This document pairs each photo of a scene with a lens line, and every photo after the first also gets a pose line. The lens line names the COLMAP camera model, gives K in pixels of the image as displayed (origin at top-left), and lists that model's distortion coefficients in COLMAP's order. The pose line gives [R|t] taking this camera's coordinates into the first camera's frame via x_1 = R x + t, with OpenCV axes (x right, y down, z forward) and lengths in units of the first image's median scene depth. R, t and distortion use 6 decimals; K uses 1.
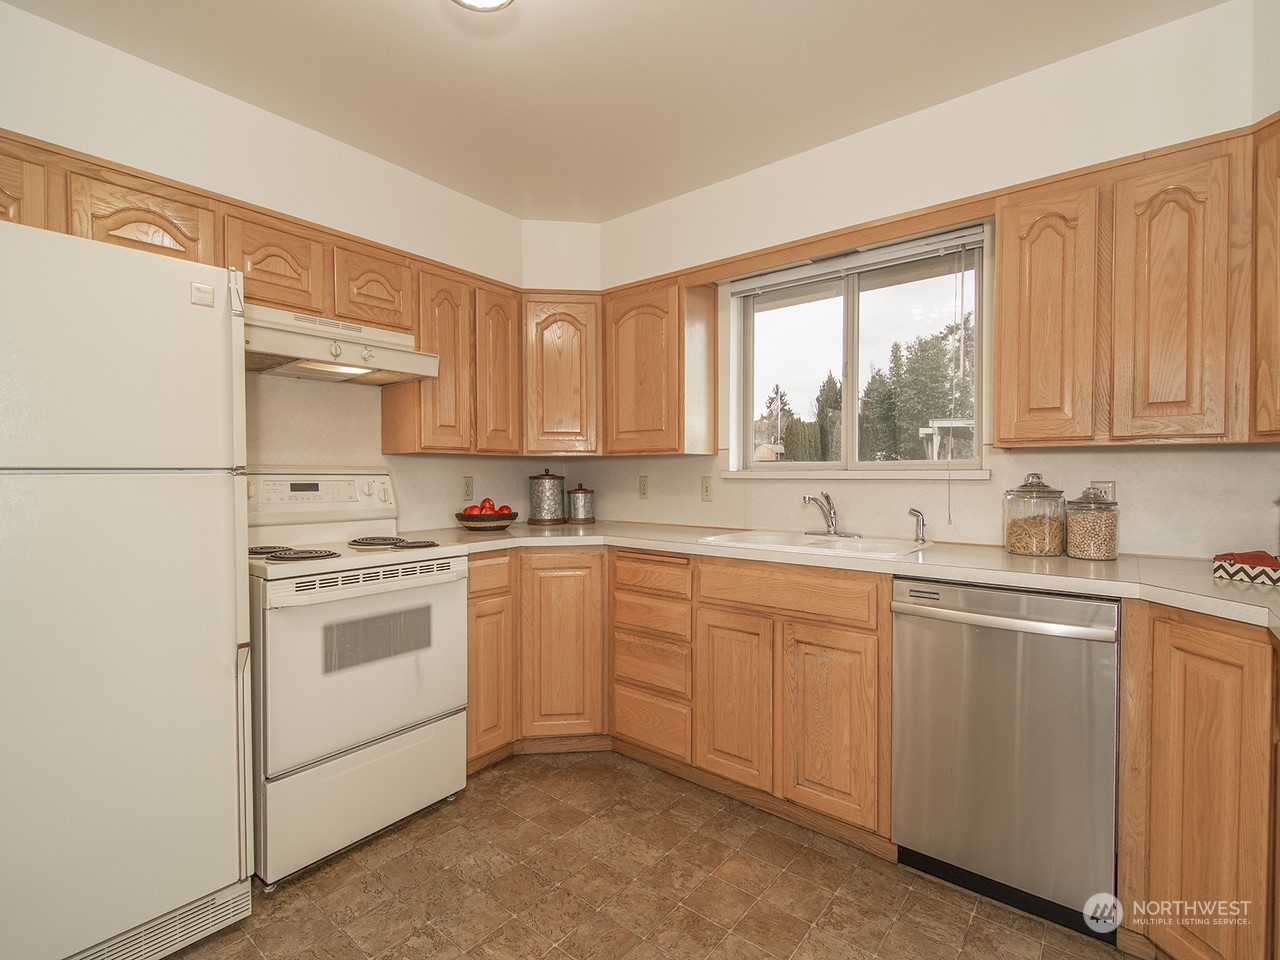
lens RADIAL K [[598.8, 0, 637.1], [0, 598.8, 485.6], [0, 0, 1]] dist [0.014132, -0.009841]
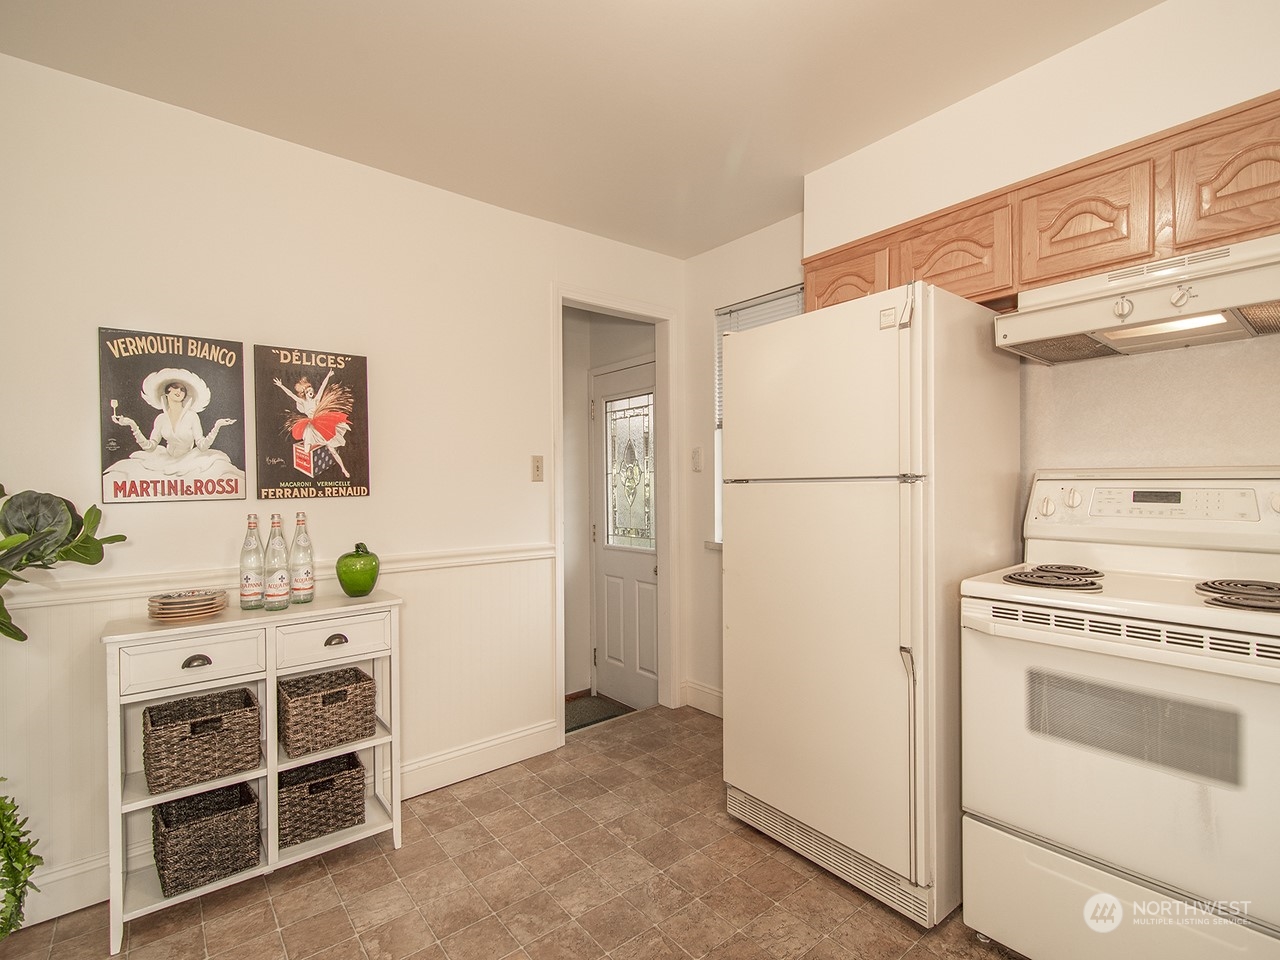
lens RADIAL K [[598.8, 0, 637.1], [0, 598.8, 485.6], [0, 0, 1]] dist [0.014132, -0.009841]
pose [[-0.212999, 0.006871, -0.977028, 0.299599], [-0.009723, 0.999911, 0.009151, -0.011702], [0.977004, 0.011449, -0.212913, 0.530710]]
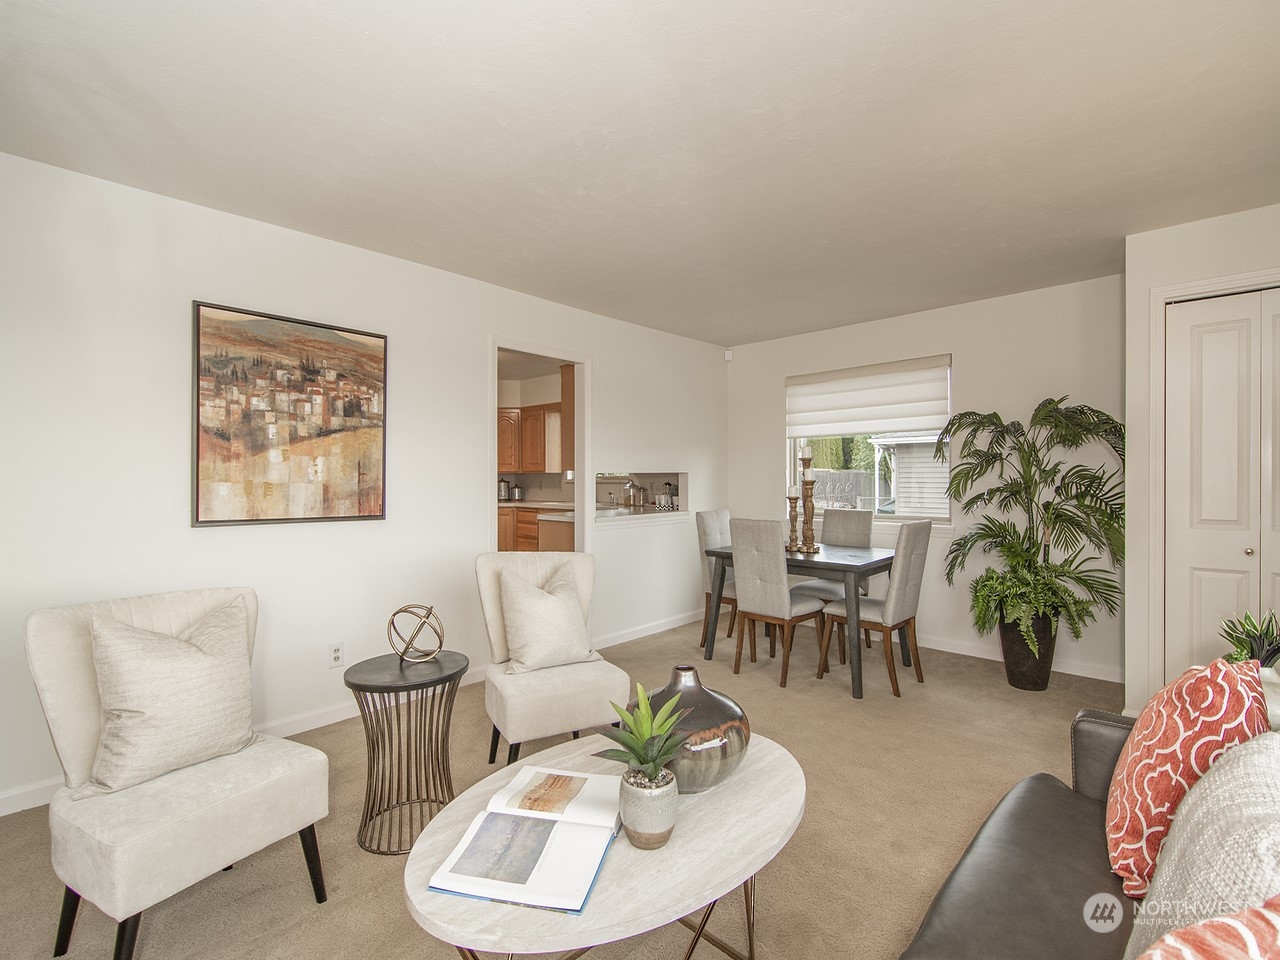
lens RADIAL K [[598.8, 0, 637.1], [0, 598.8, 485.6], [0, 0, 1]] dist [0.014132, -0.009841]
pose [[0.996552, -0.000036, -0.082969, 0.824056], [-0.000416, 0.999985, -0.005425, 0.021028], [0.082968, 0.005441, 0.996537, -1.886709]]
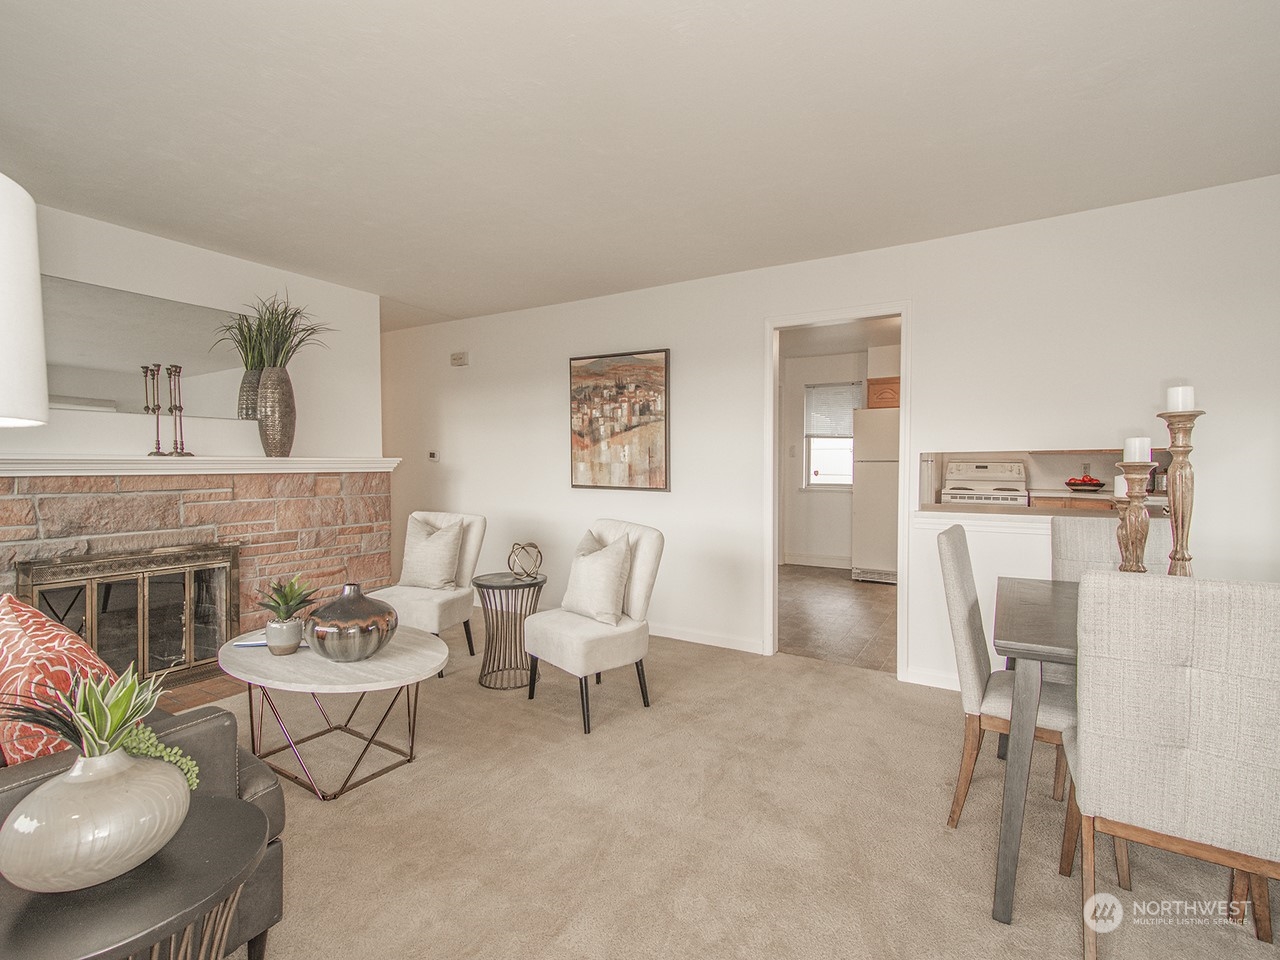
lens RADIAL K [[606.5, 0, 640.0], [0, 606.5, 480.0], [0, 0, 1]] dist [0.028955, -0.001230]
pose [[0.134489, 0.030959, -0.990431, 1.927086], [-0.016433, 0.999444, 0.029009, 0.005010], [0.990779, 0.012375, 0.134923, -0.860658]]
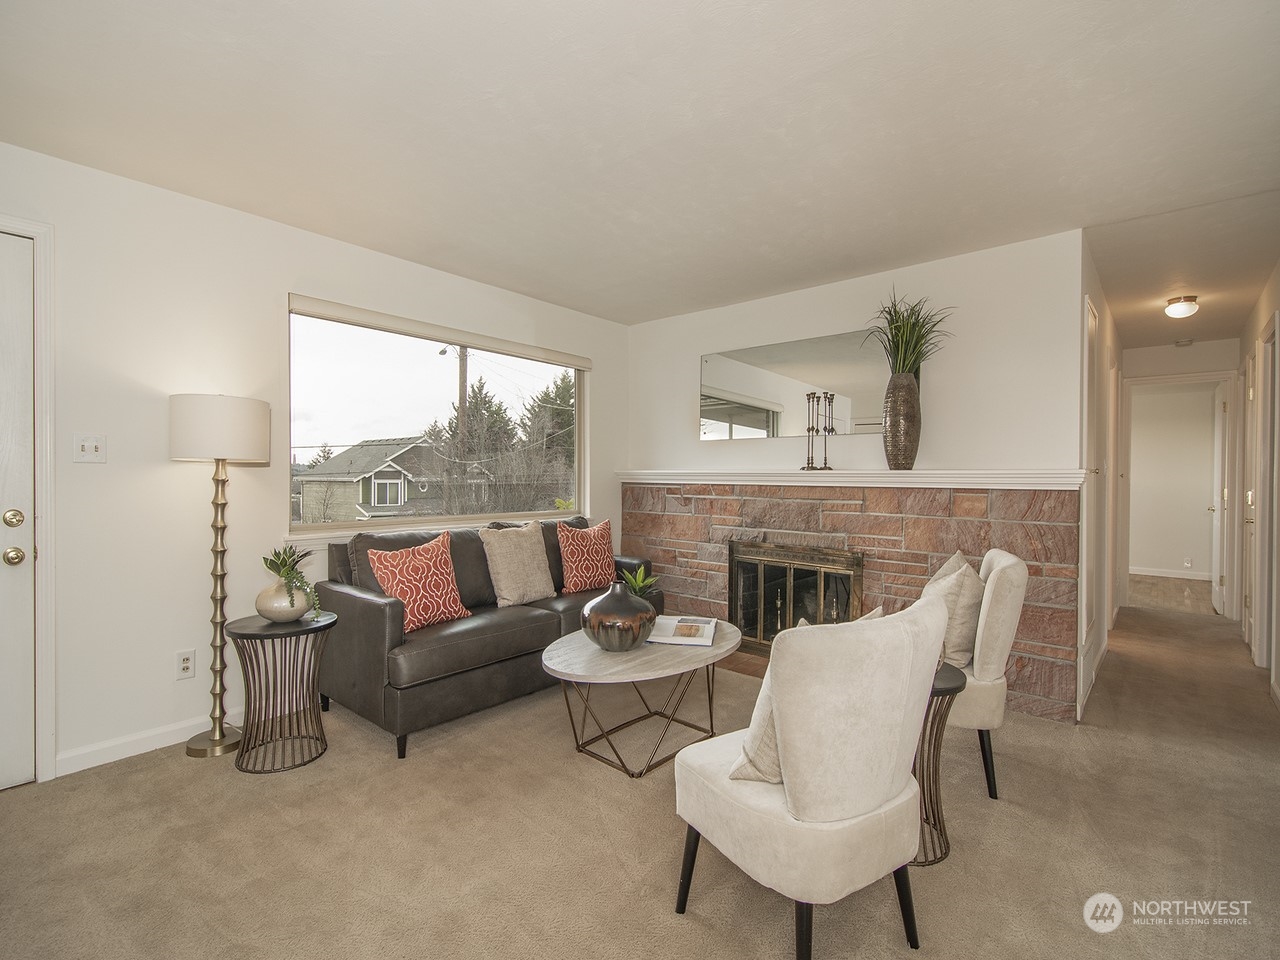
lens RADIAL K [[598.8, 0, 637.1], [0, 598.8, 485.6], [0, 0, 1]] dist [0.014132, -0.009841]
pose [[-0.998950, -0.006106, 0.045414, 0.737605], [-0.004724, 0.999524, 0.030471, 0.003574], [-0.045579, 0.030225, -0.998503, -0.067625]]
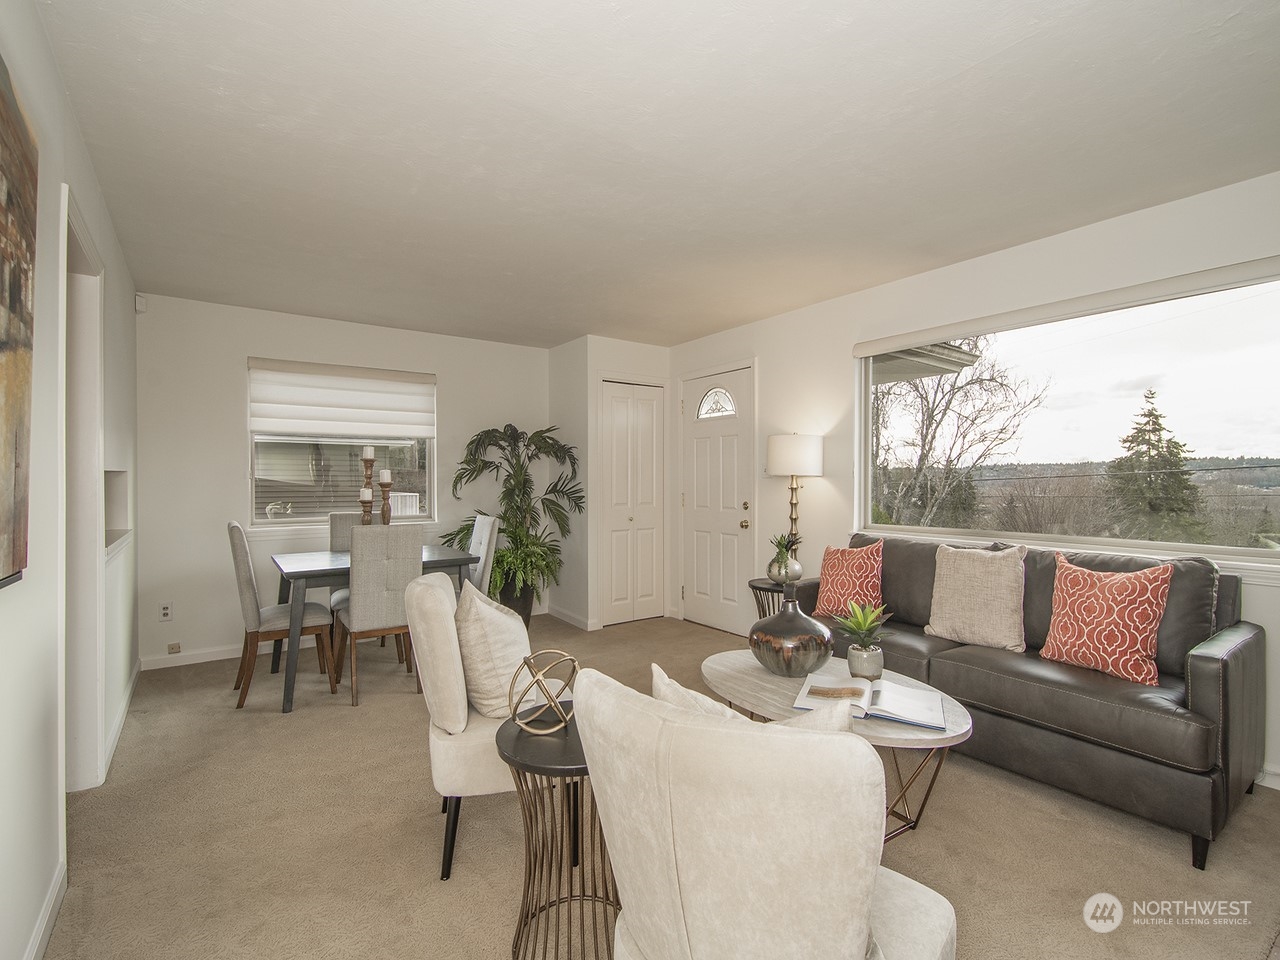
lens RADIAL K [[598.8, 0, 637.1], [0, 598.8, 485.6], [0, 0, 1]] dist [0.014132, -0.009841]
pose [[0.272007, -0.007965, 0.962262, -0.271968], [0.016849, 0.999852, 0.003513, 0.010262], [-0.962148, 0.015257, 0.272100, -1.239661]]
